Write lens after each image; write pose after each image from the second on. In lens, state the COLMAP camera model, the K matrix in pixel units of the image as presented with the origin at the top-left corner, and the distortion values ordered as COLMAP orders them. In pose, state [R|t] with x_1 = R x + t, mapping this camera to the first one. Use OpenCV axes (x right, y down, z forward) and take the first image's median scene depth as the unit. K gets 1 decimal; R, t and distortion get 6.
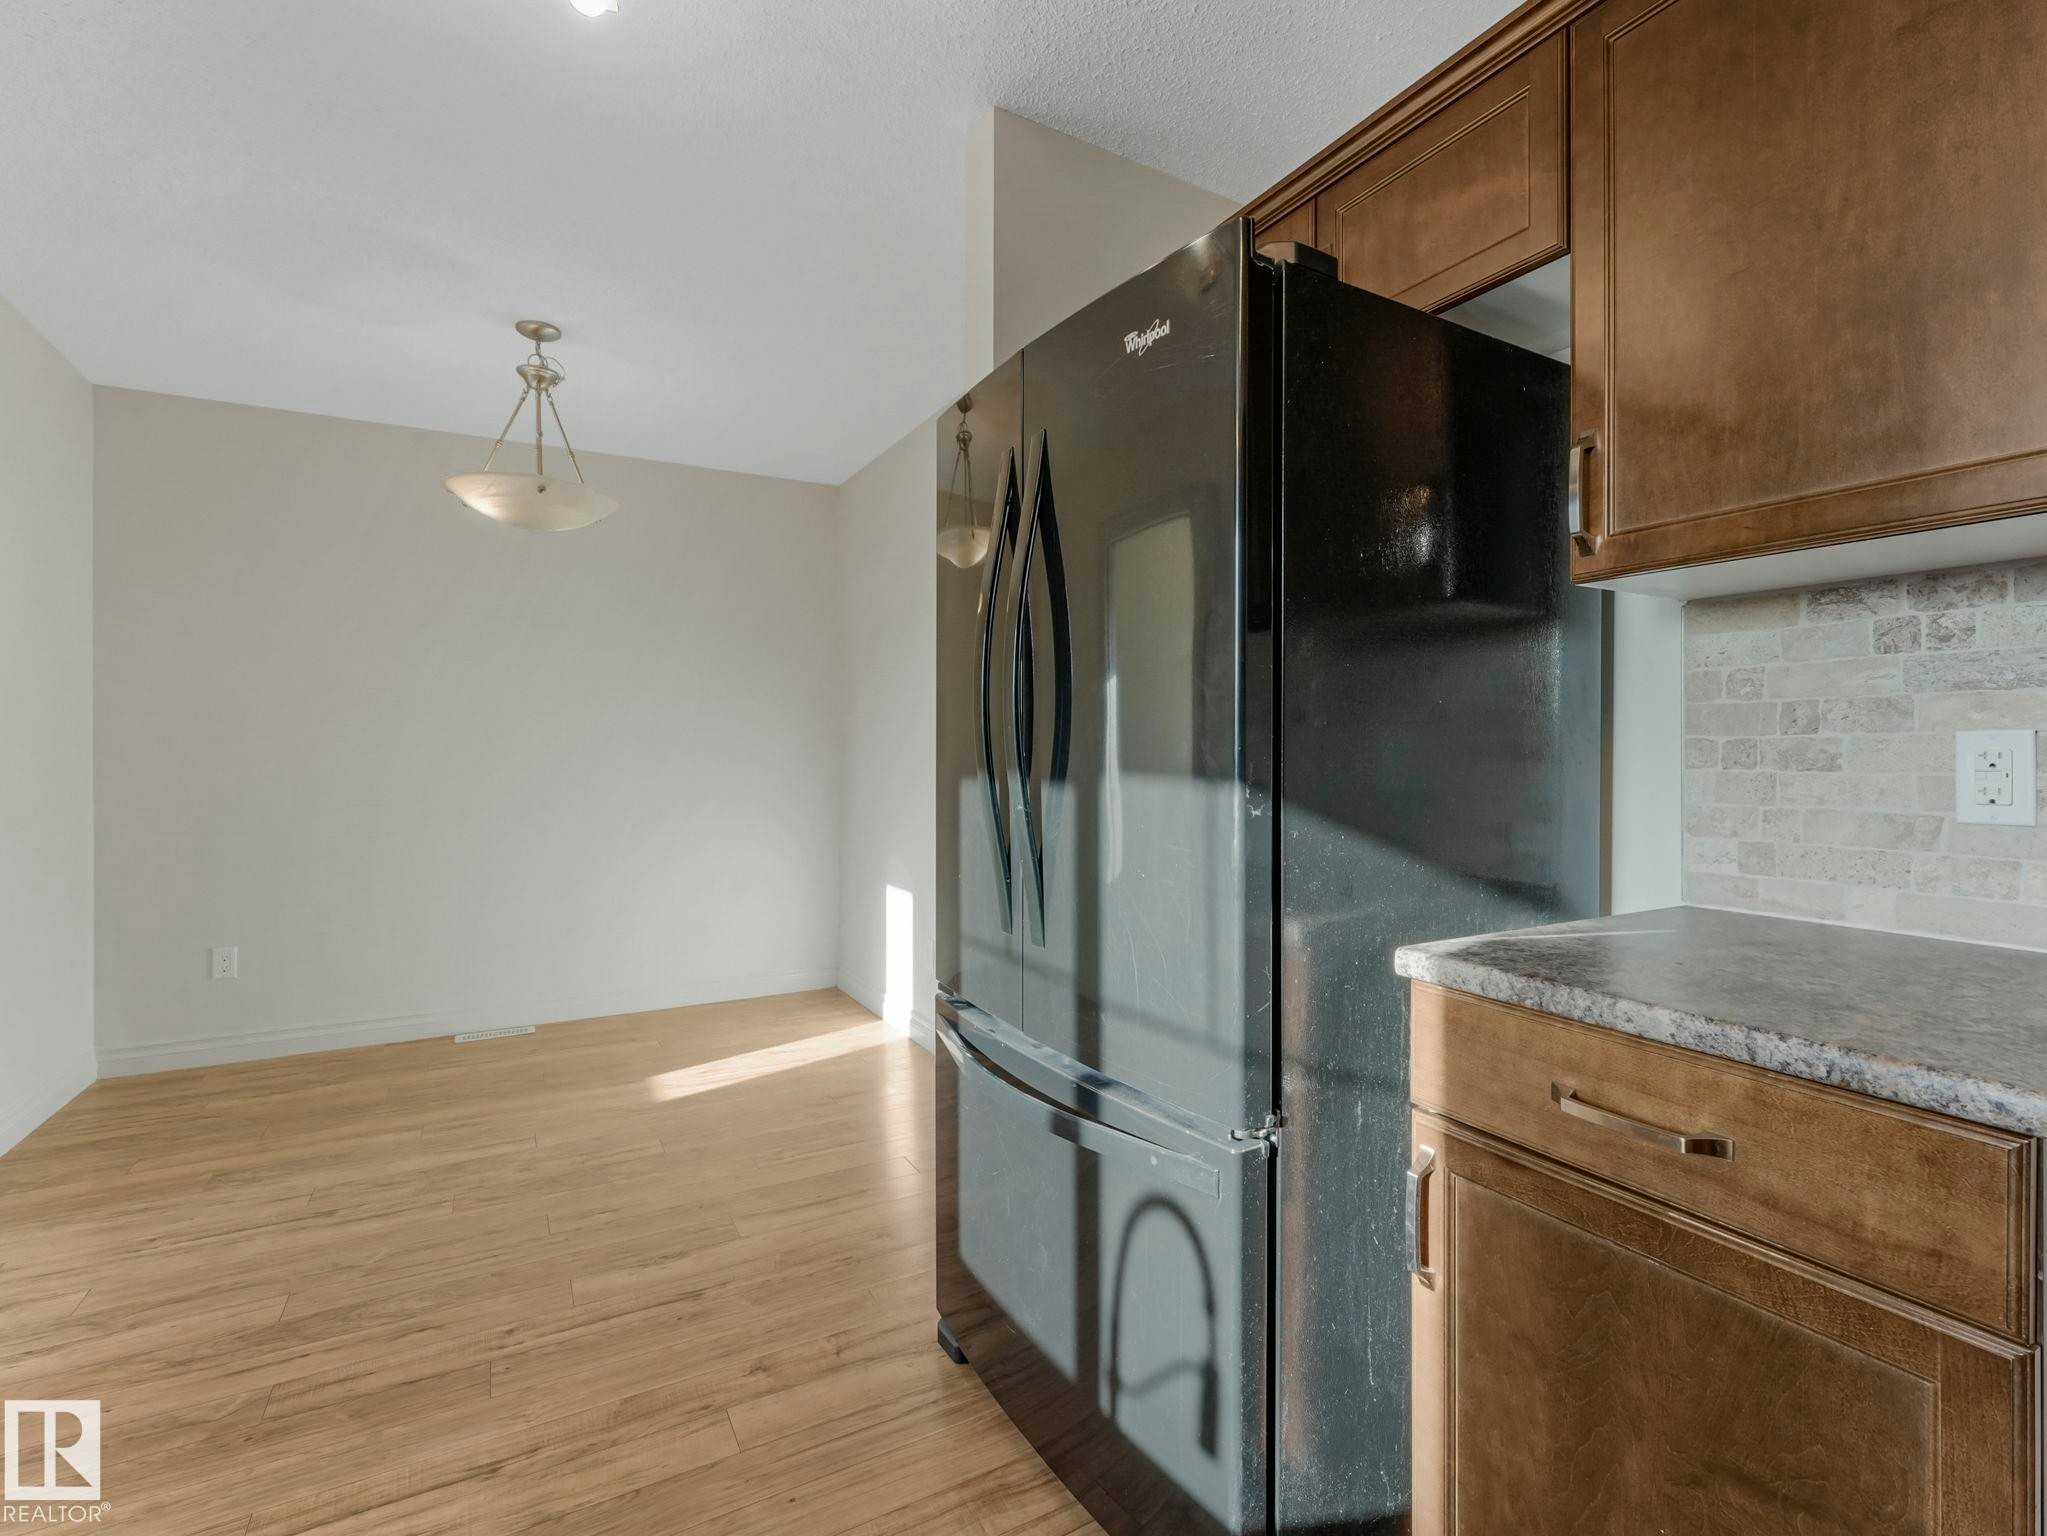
lens RADIAL K [[947.9, 0, 1029.6], [0, 947.9, 758.4], [0, 0, 1]] dist [-0.004881, 0.001118]
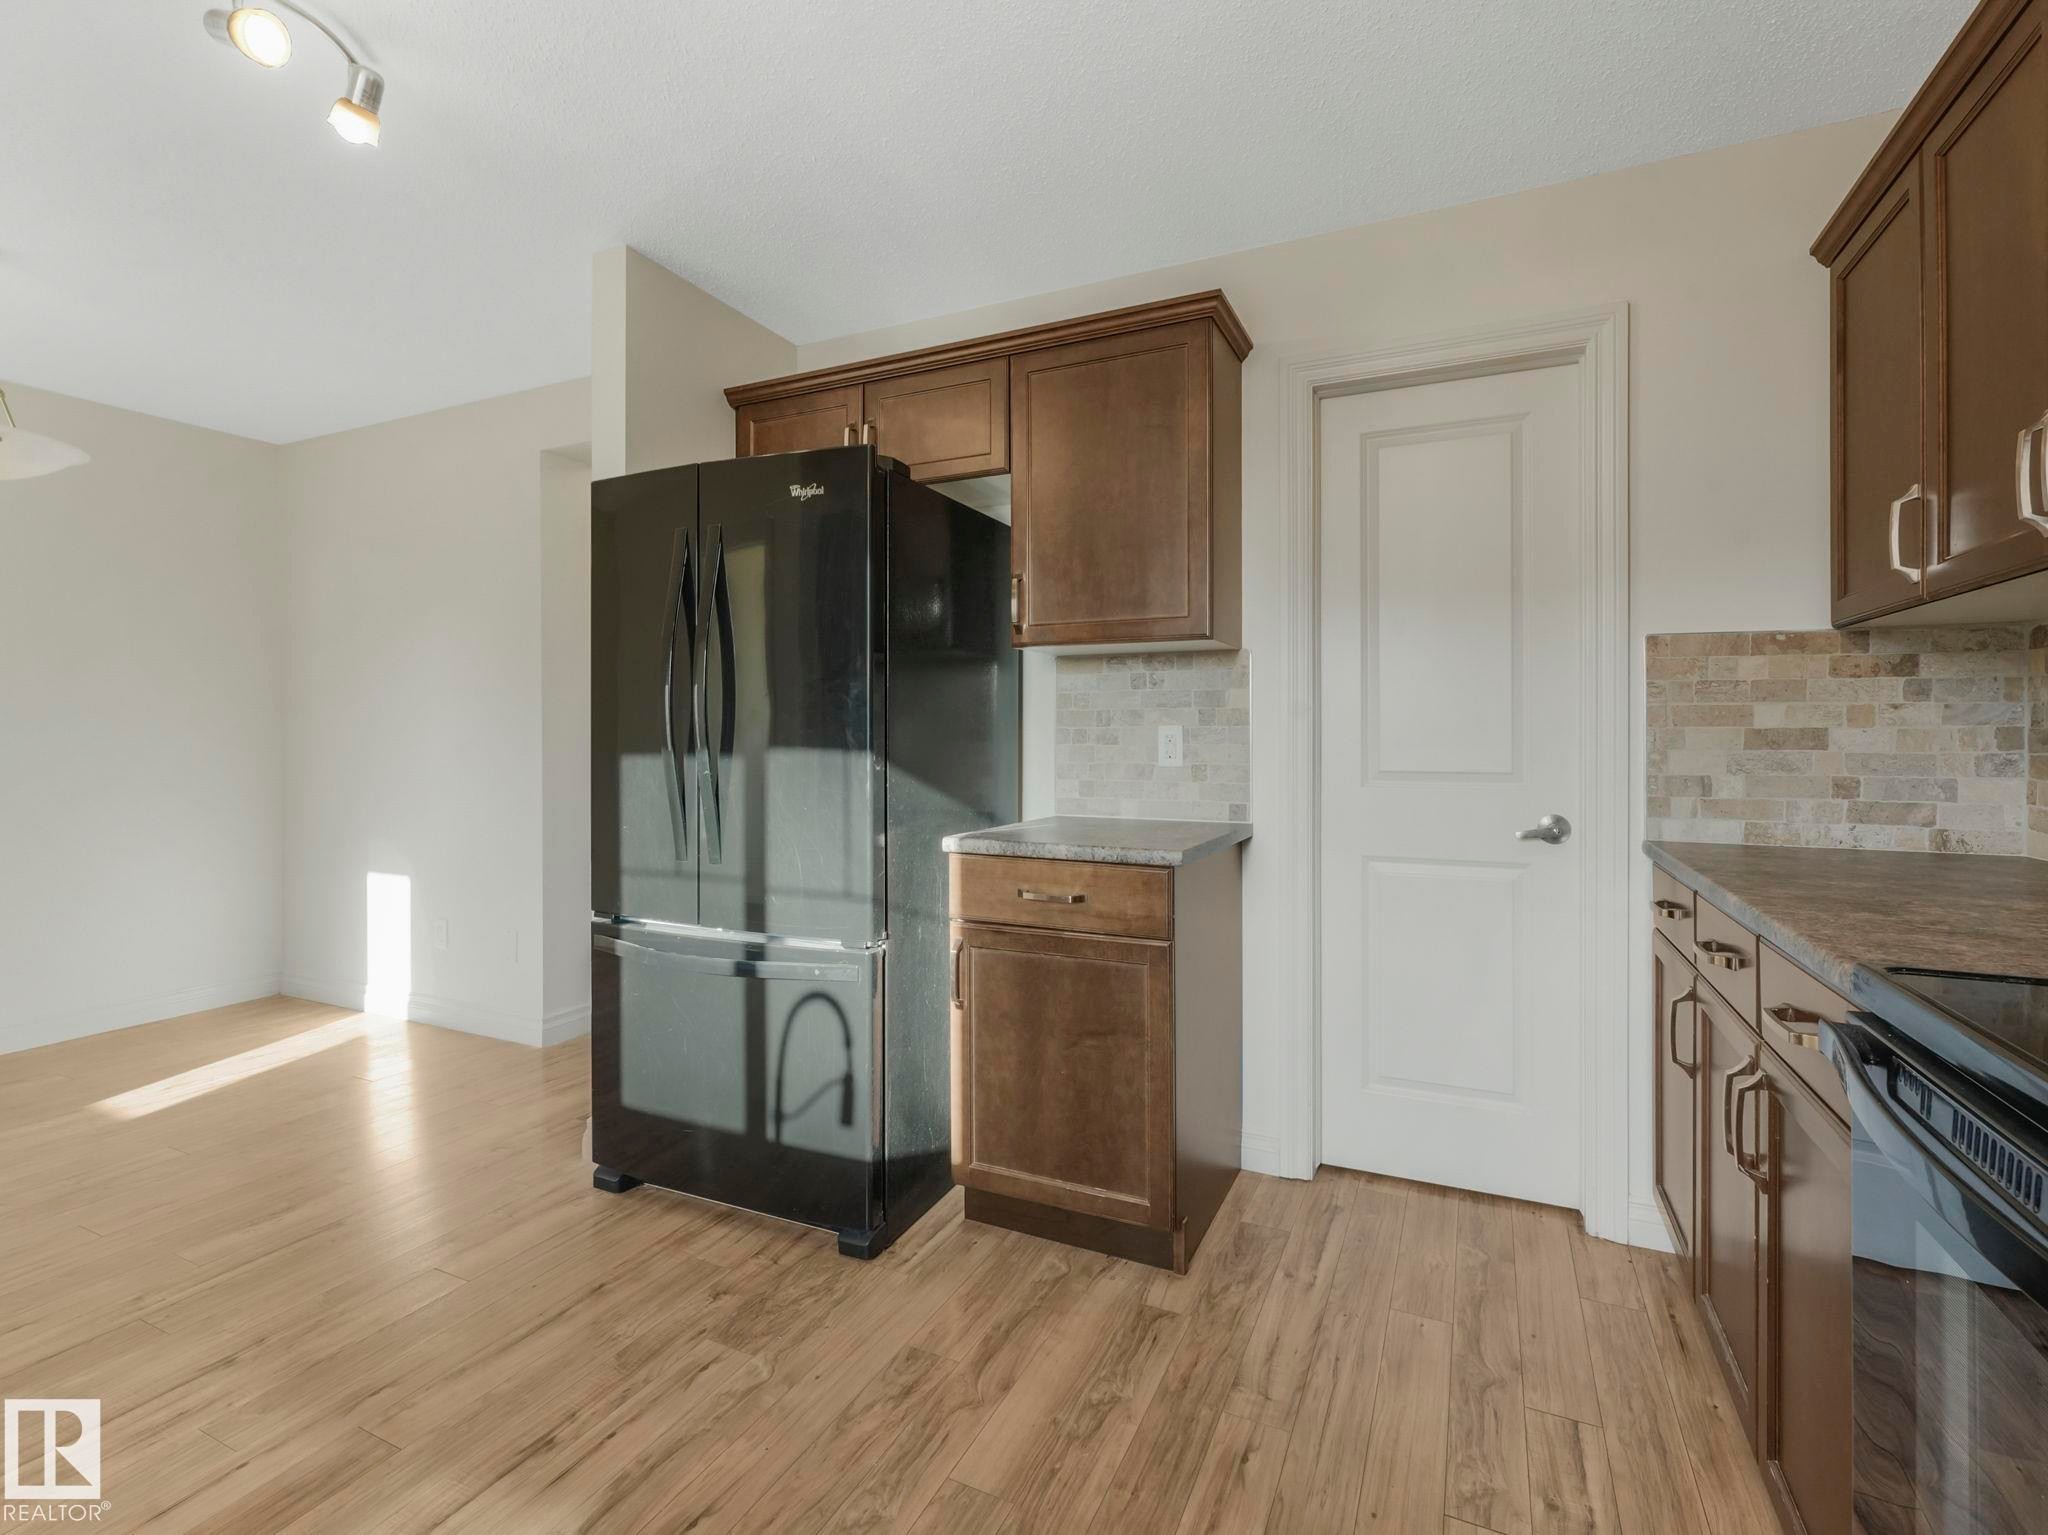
lens RADIAL K [[948.4, 0, 1030.1], [0, 948.4, 757.9], [0, 0, 1]] dist [-0.004881, 0.001118]
pose [[0.813874, -0.014666, 0.580856, -0.562528], [0.005182, 0.999825, 0.017983, 0.005323], [-0.581018, -0.011626, 0.813808, -0.641689]]
